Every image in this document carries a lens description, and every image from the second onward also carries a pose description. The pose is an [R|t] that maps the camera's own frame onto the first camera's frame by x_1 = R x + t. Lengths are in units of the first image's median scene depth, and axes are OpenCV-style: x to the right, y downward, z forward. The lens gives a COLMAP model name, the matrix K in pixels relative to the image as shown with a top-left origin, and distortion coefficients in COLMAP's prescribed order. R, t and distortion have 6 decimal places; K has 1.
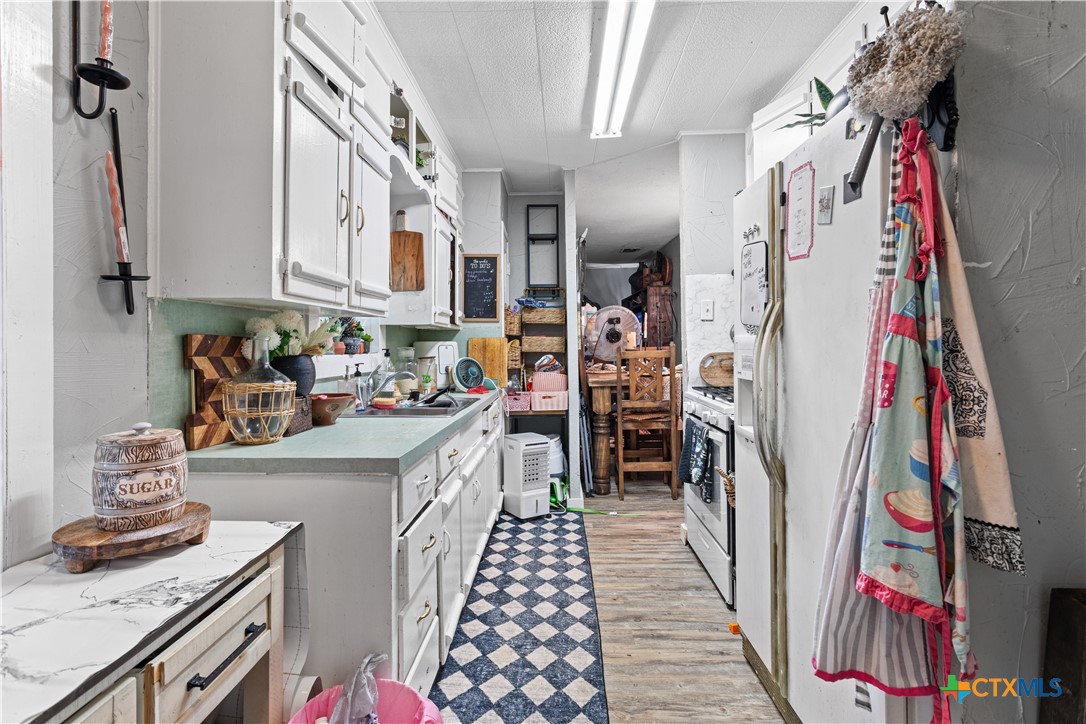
lens RADIAL K [[525.1, 0, 542.8], [0, 525.1, 352.7], [0, 0, 1]] dist [-0.004336, 0.000799]
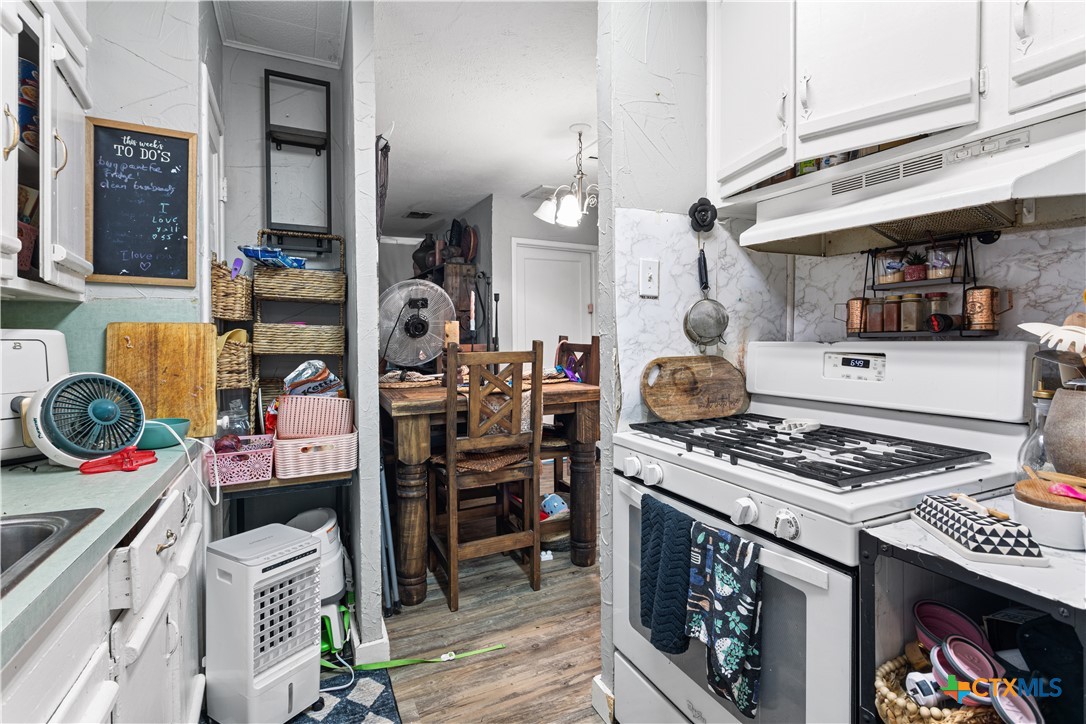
lens RADIAL K [[525.1, 0, 544.3], [0, 525.1, 347.0], [0, 0, 1]] dist [-0.004336, 0.000799]
pose [[0.893628, 0.001155, 0.448807, -0.017074], [-0.000239, 0.999998, -0.002097, -0.007524], [-0.448808, 0.001767, 0.893626, 0.453197]]
